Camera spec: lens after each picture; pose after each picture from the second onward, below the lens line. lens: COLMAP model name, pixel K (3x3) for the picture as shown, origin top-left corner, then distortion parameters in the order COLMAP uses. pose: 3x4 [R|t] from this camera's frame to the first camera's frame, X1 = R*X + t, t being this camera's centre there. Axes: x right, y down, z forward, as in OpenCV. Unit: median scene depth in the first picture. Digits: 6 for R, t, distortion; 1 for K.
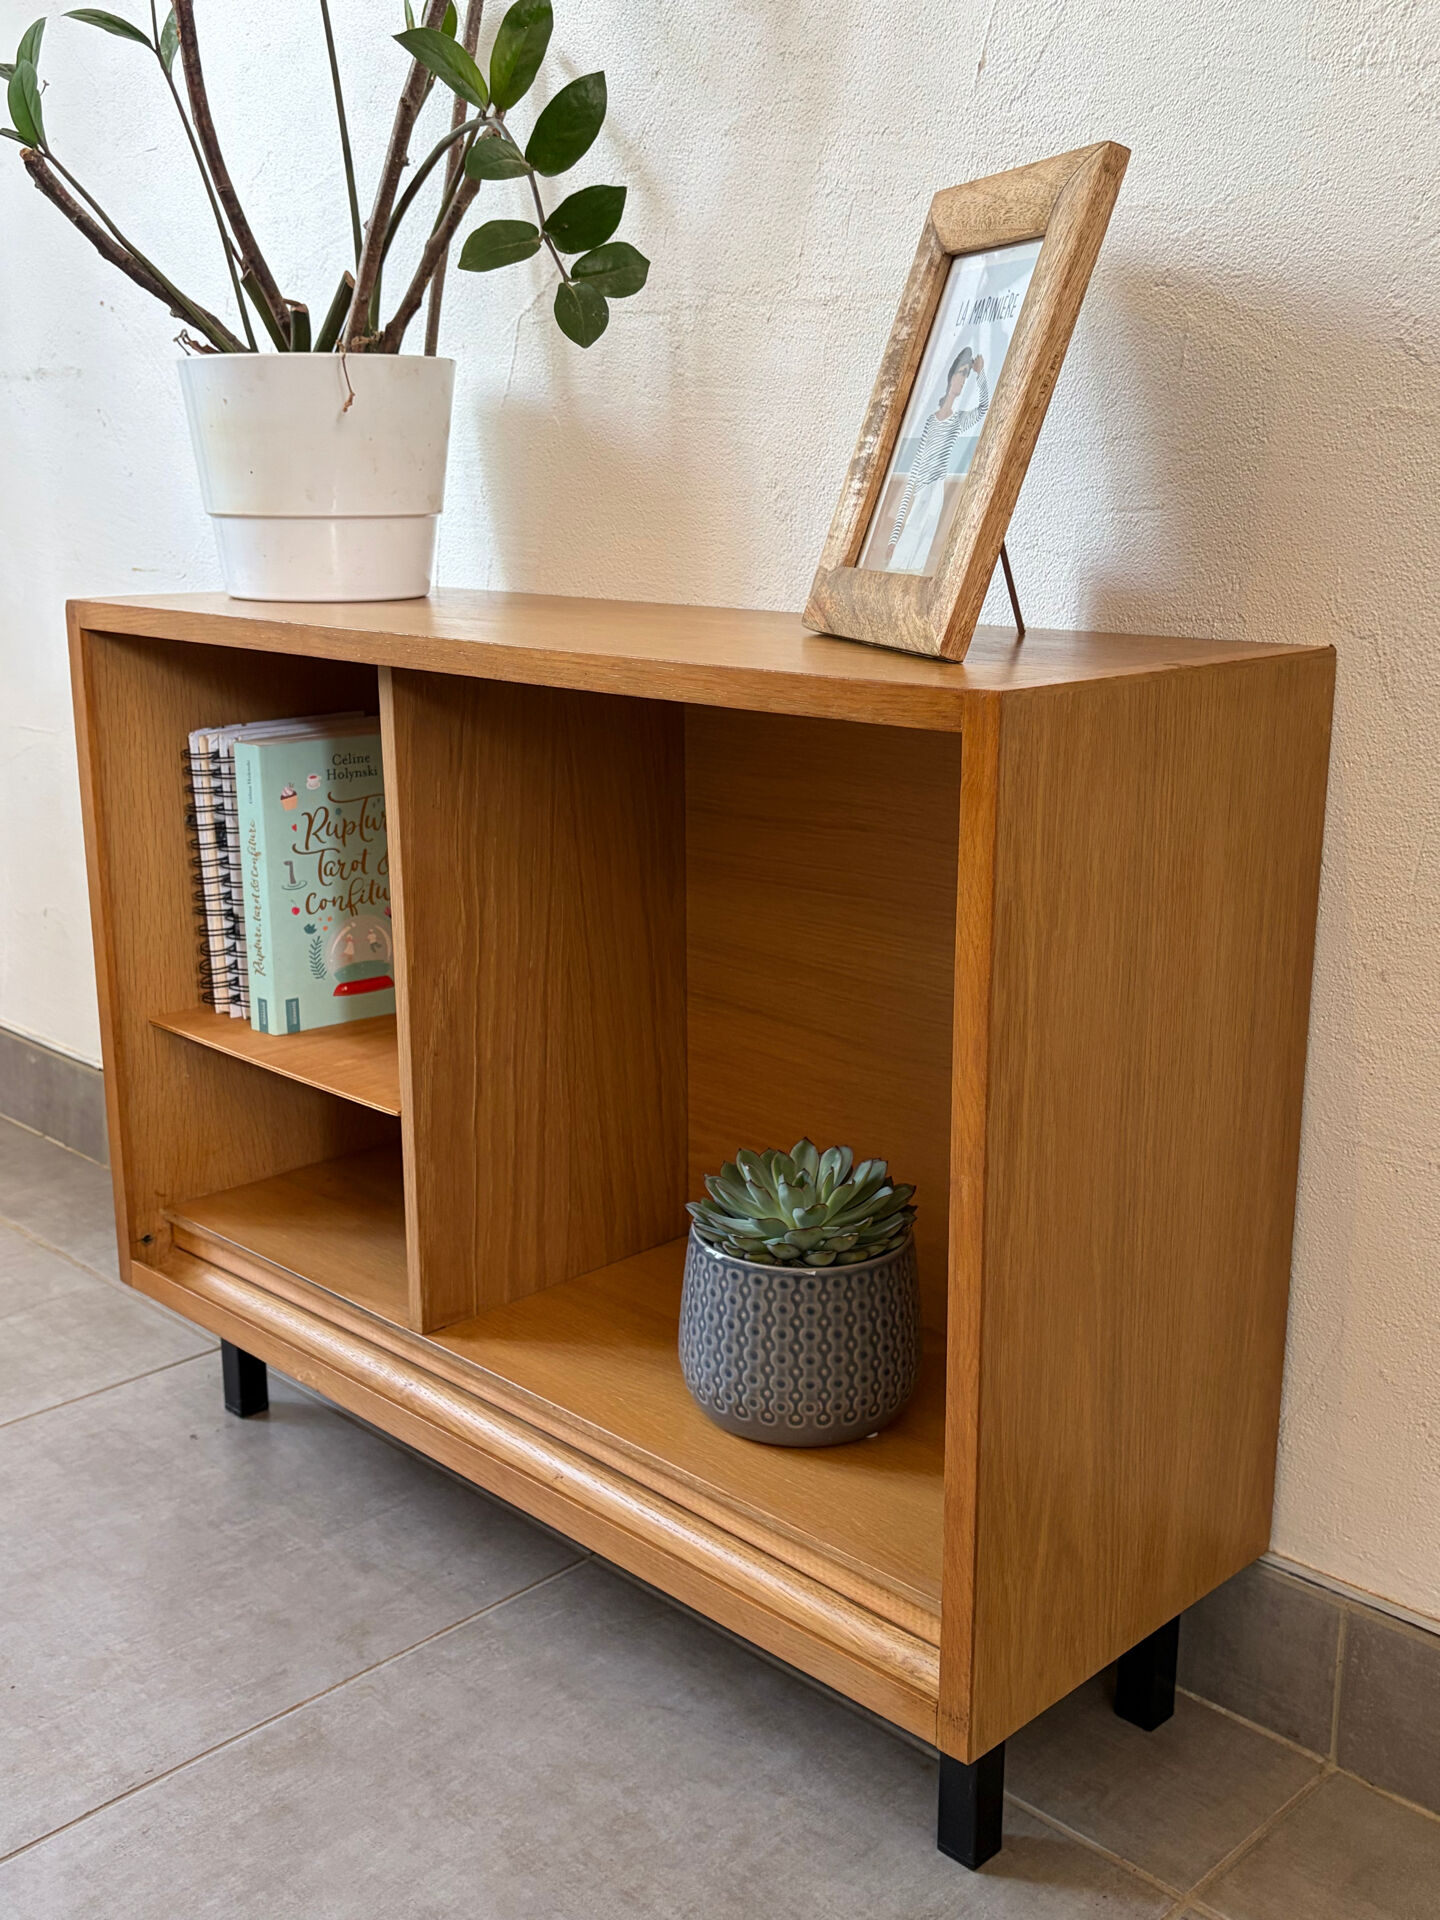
lens RADIAL K [[1983.4, 0, 712.0], [0, 1983.4, 966.3], [0, 0, 1]] dist [0.033175, -0.044572]
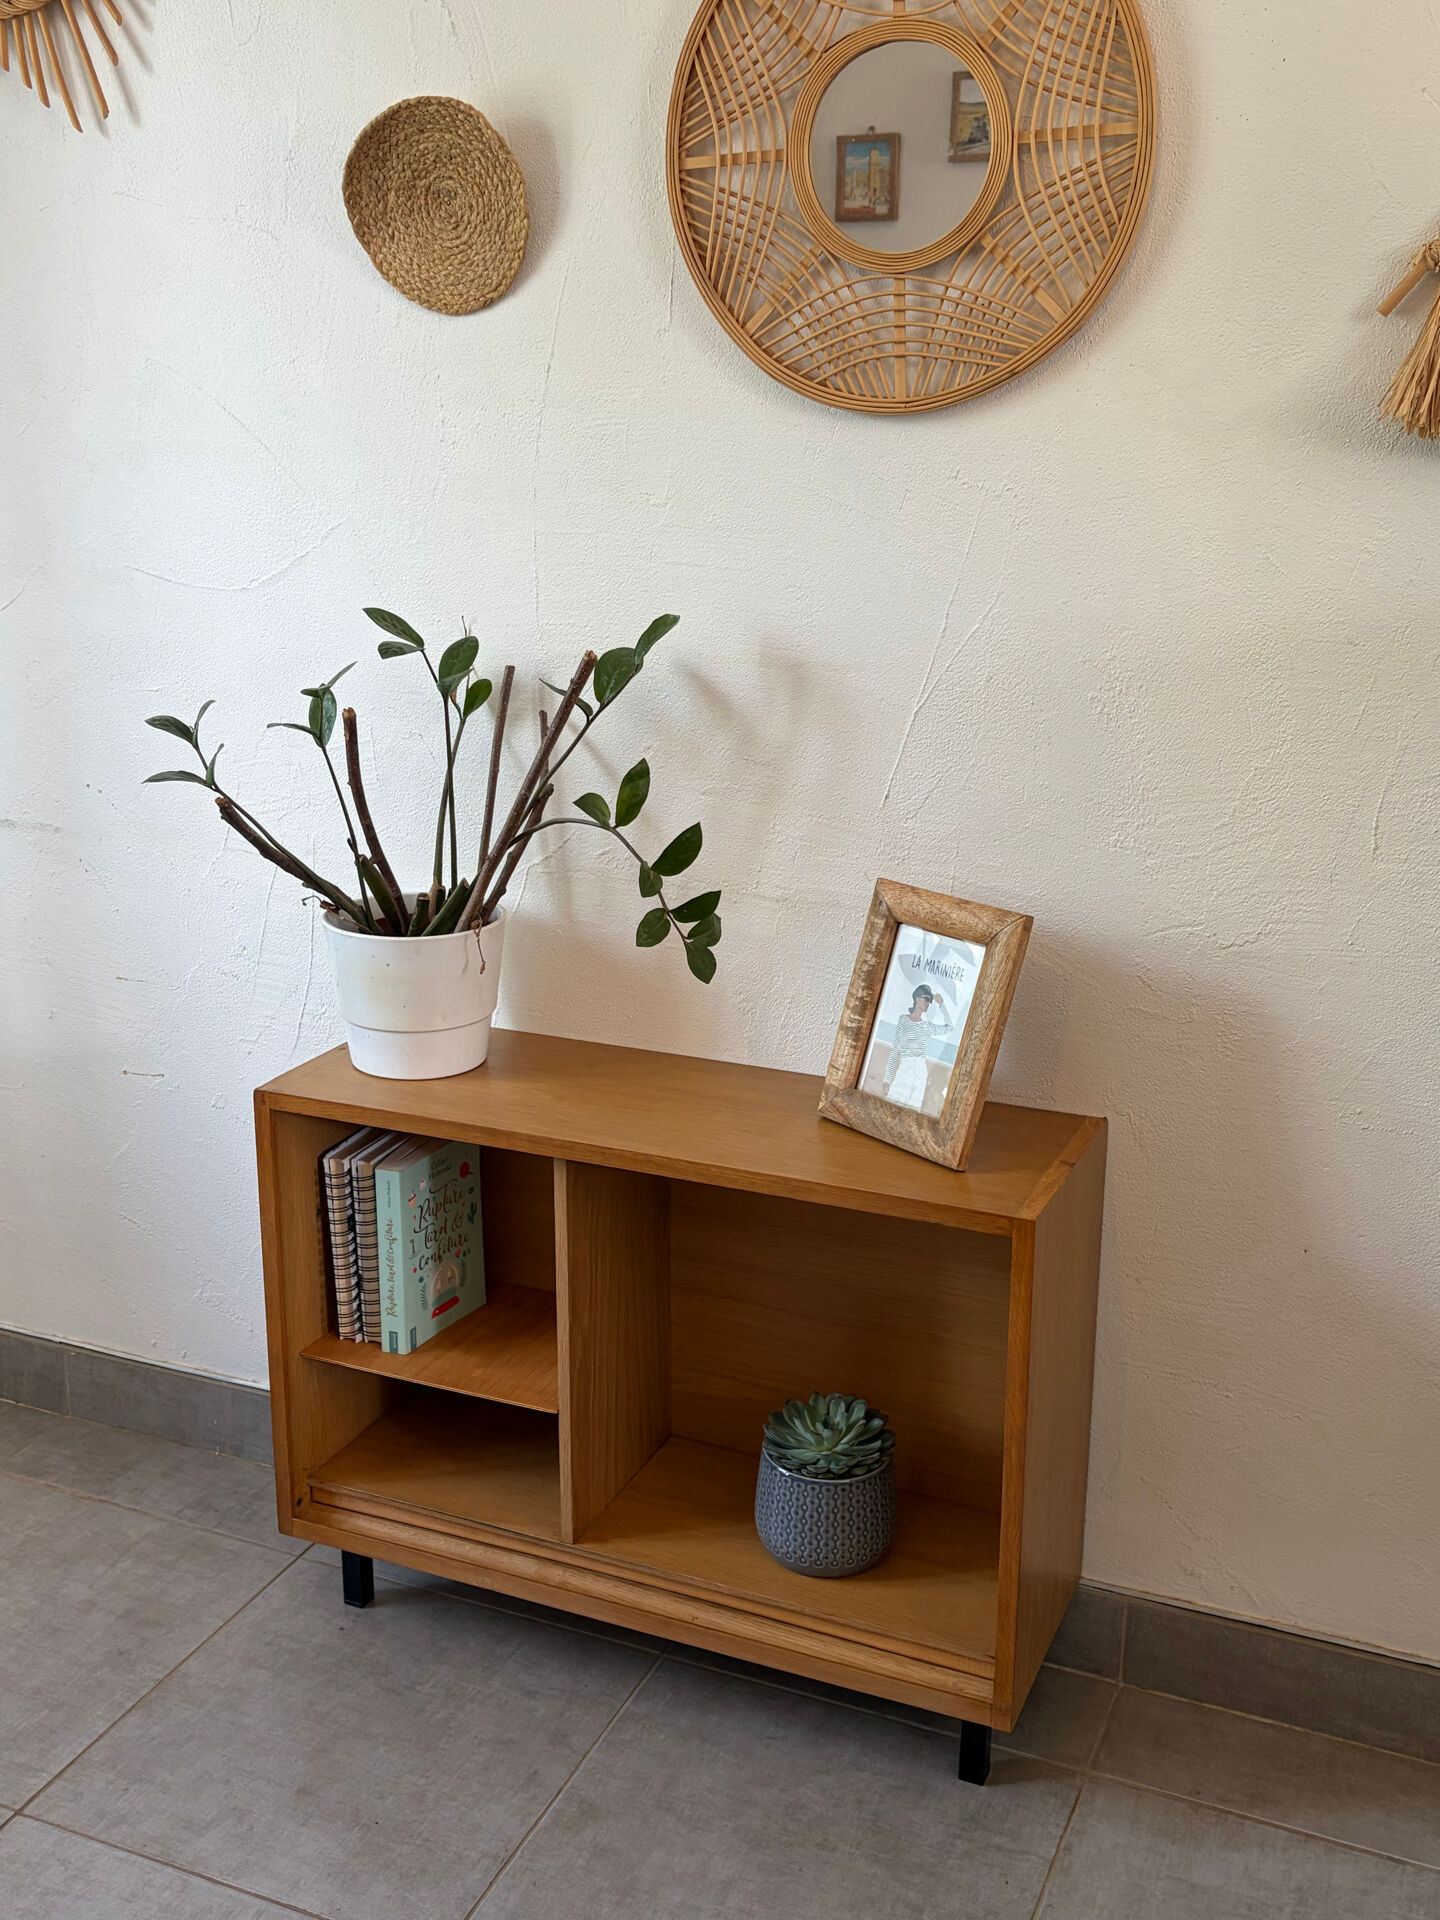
lens RADIAL K [[1966.5, 0, 717.4], [0, 1966.5, 955.9], [0, 0, 1]] dist [0.084902, -0.223384]
pose [[0.927859, -0.094840, 0.360670, -0.596766], [0.083932, 0.995417, 0.045824, -0.364564], [-0.363363, -0.012247, 0.931567, -0.538610]]
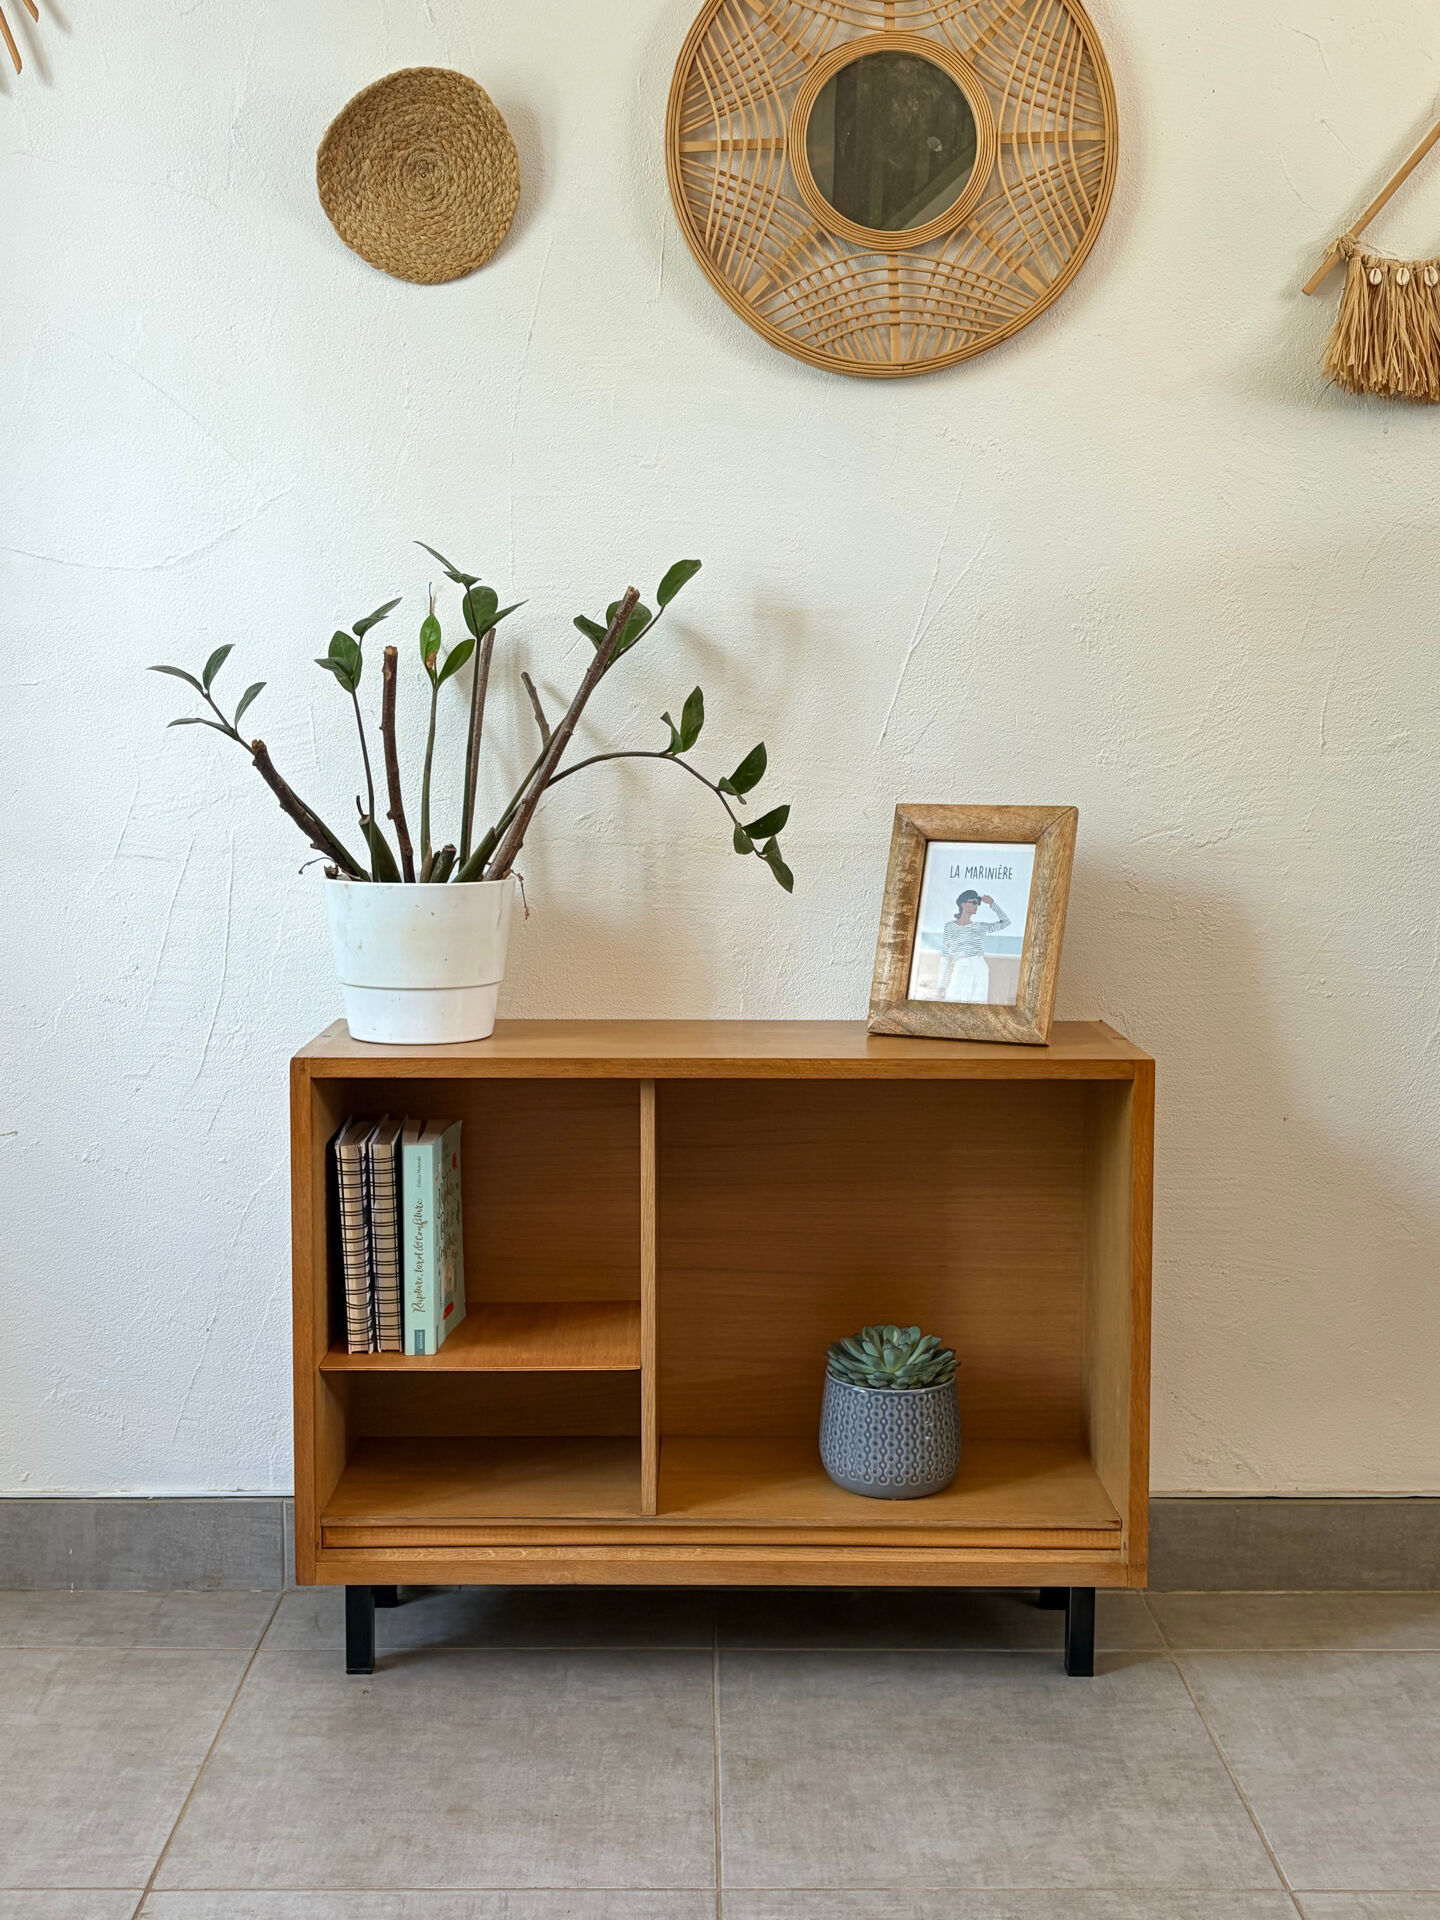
lens RADIAL K [[2213.9, 0, 710.0], [0, 2213.9, 964.7], [0, 0, 1]] dist [0.171162, -0.624414]
pose [[0.700074, -0.071483, 0.710483, -1.362041], [0.171511, 0.982683, -0.070130, -0.104432], [-0.693166, 0.170952, 0.700211, -0.300228]]
